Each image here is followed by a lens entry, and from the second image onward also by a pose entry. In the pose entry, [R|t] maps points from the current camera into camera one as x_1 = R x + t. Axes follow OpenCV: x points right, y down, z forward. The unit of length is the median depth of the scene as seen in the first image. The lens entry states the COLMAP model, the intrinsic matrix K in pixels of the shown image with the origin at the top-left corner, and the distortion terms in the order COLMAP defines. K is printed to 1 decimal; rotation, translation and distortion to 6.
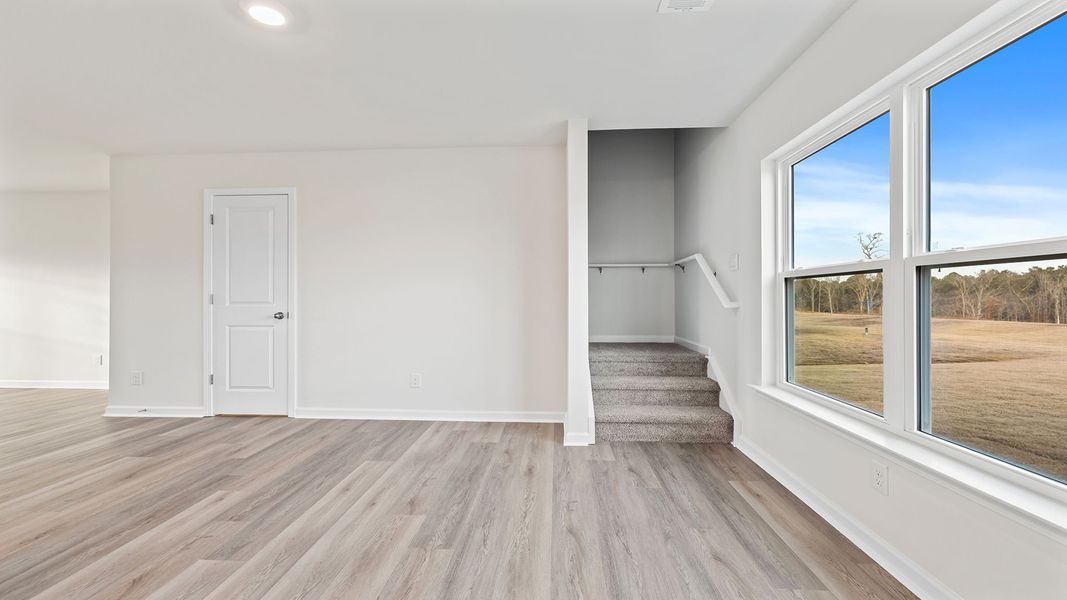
lens RADIAL K [[449.0, 0, 530.0], [0, 449.0, 296.2], [0, 0, 1]] dist [0.000714, -0.000168]
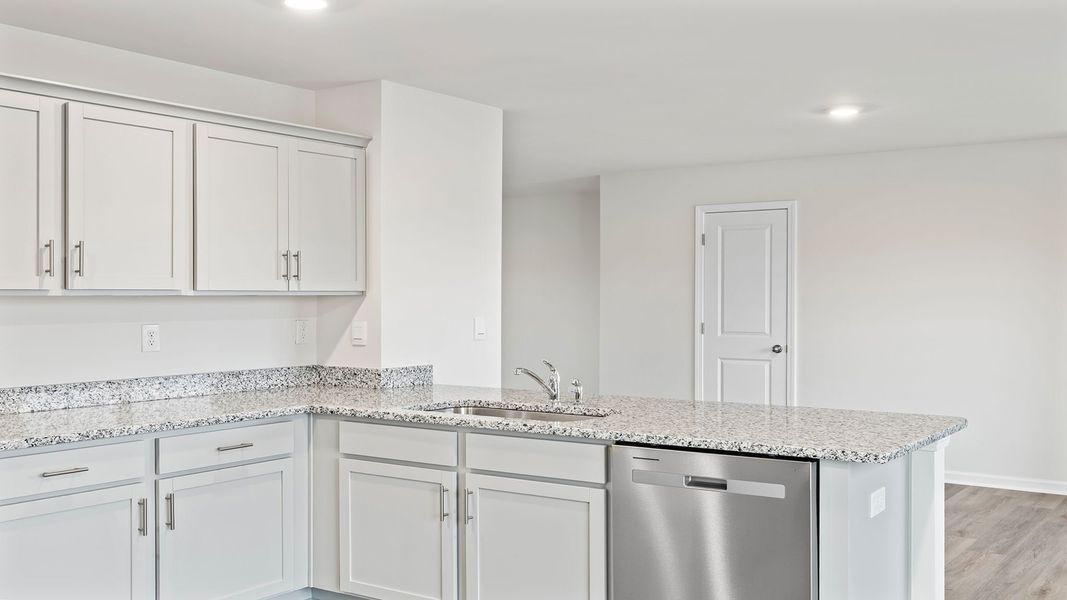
lens RADIAL K [[1047.1, 0, 533.5], [0, 1047.1, 300.0], [0, 0, 1]] dist [-0.007185, 0.012063]
pose [[0.850728, 0.005505, -0.525578, 0.109199], [-0.002029, 0.999972, 0.007190, -0.067310], [0.525603, -0.005050, 0.850715, -1.009462]]
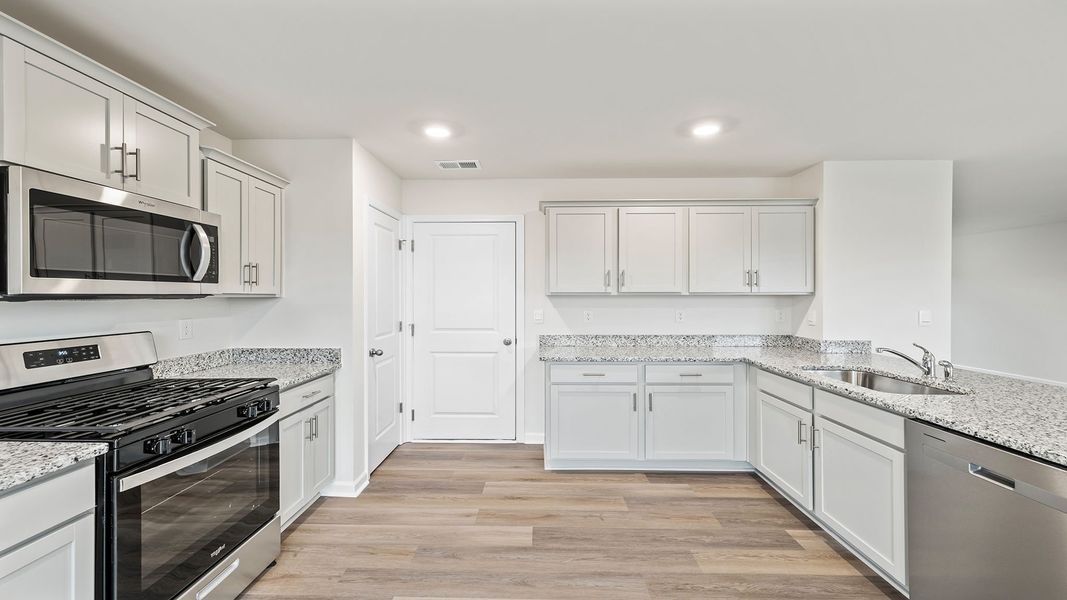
lens RADIAL K [[449.0, 0, 530.0], [0, 449.0, 296.2], [0, 0, 1]] dist [0.000714, -0.000168]
pose [[0.035673, 0.004847, -0.999352, 0.144209], [0.001741, 0.999986, 0.004912, -0.066068], [0.999362, -0.001915, 0.035664, -0.620101]]
